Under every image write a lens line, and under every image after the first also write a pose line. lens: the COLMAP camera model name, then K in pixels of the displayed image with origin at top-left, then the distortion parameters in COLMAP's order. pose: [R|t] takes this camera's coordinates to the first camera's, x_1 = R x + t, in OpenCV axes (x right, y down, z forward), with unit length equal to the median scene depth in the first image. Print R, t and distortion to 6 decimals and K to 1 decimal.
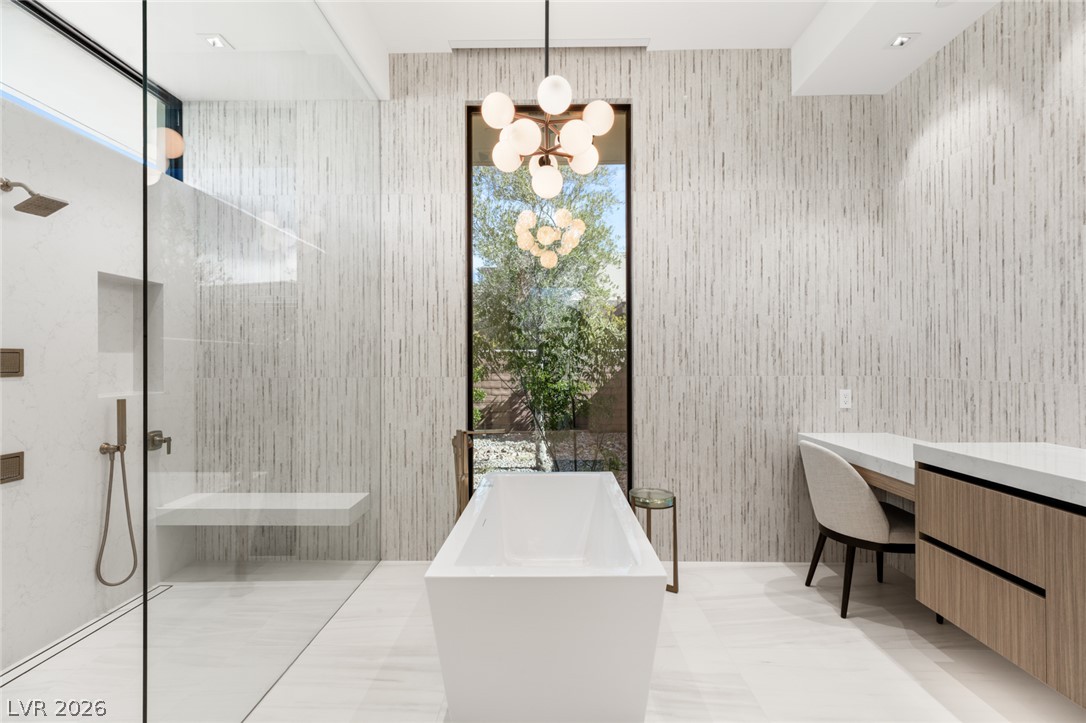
lens RADIAL K [[505.9, 0, 551.2], [0, 505.9, 358.2], [0, 0, 1]] dist [0.000218, -0.000372]
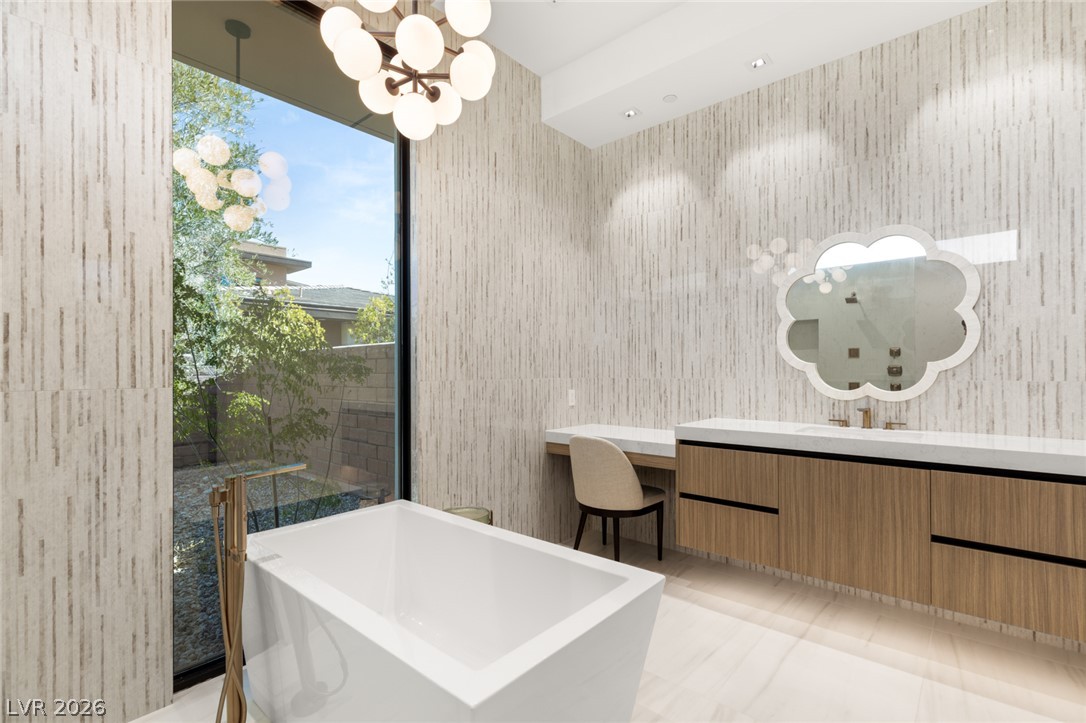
lens RADIAL K [[505.9, 0, 546.2], [0, 505.9, 369.5], [0, 0, 1]] dist [0.000218, -0.000372]
pose [[0.627332, 0.001855, 0.778750, -0.362416], [-0.000459, 0.999998, -0.002013, 0.017403], [-0.778752, 0.000905, 0.627331, 0.306787]]
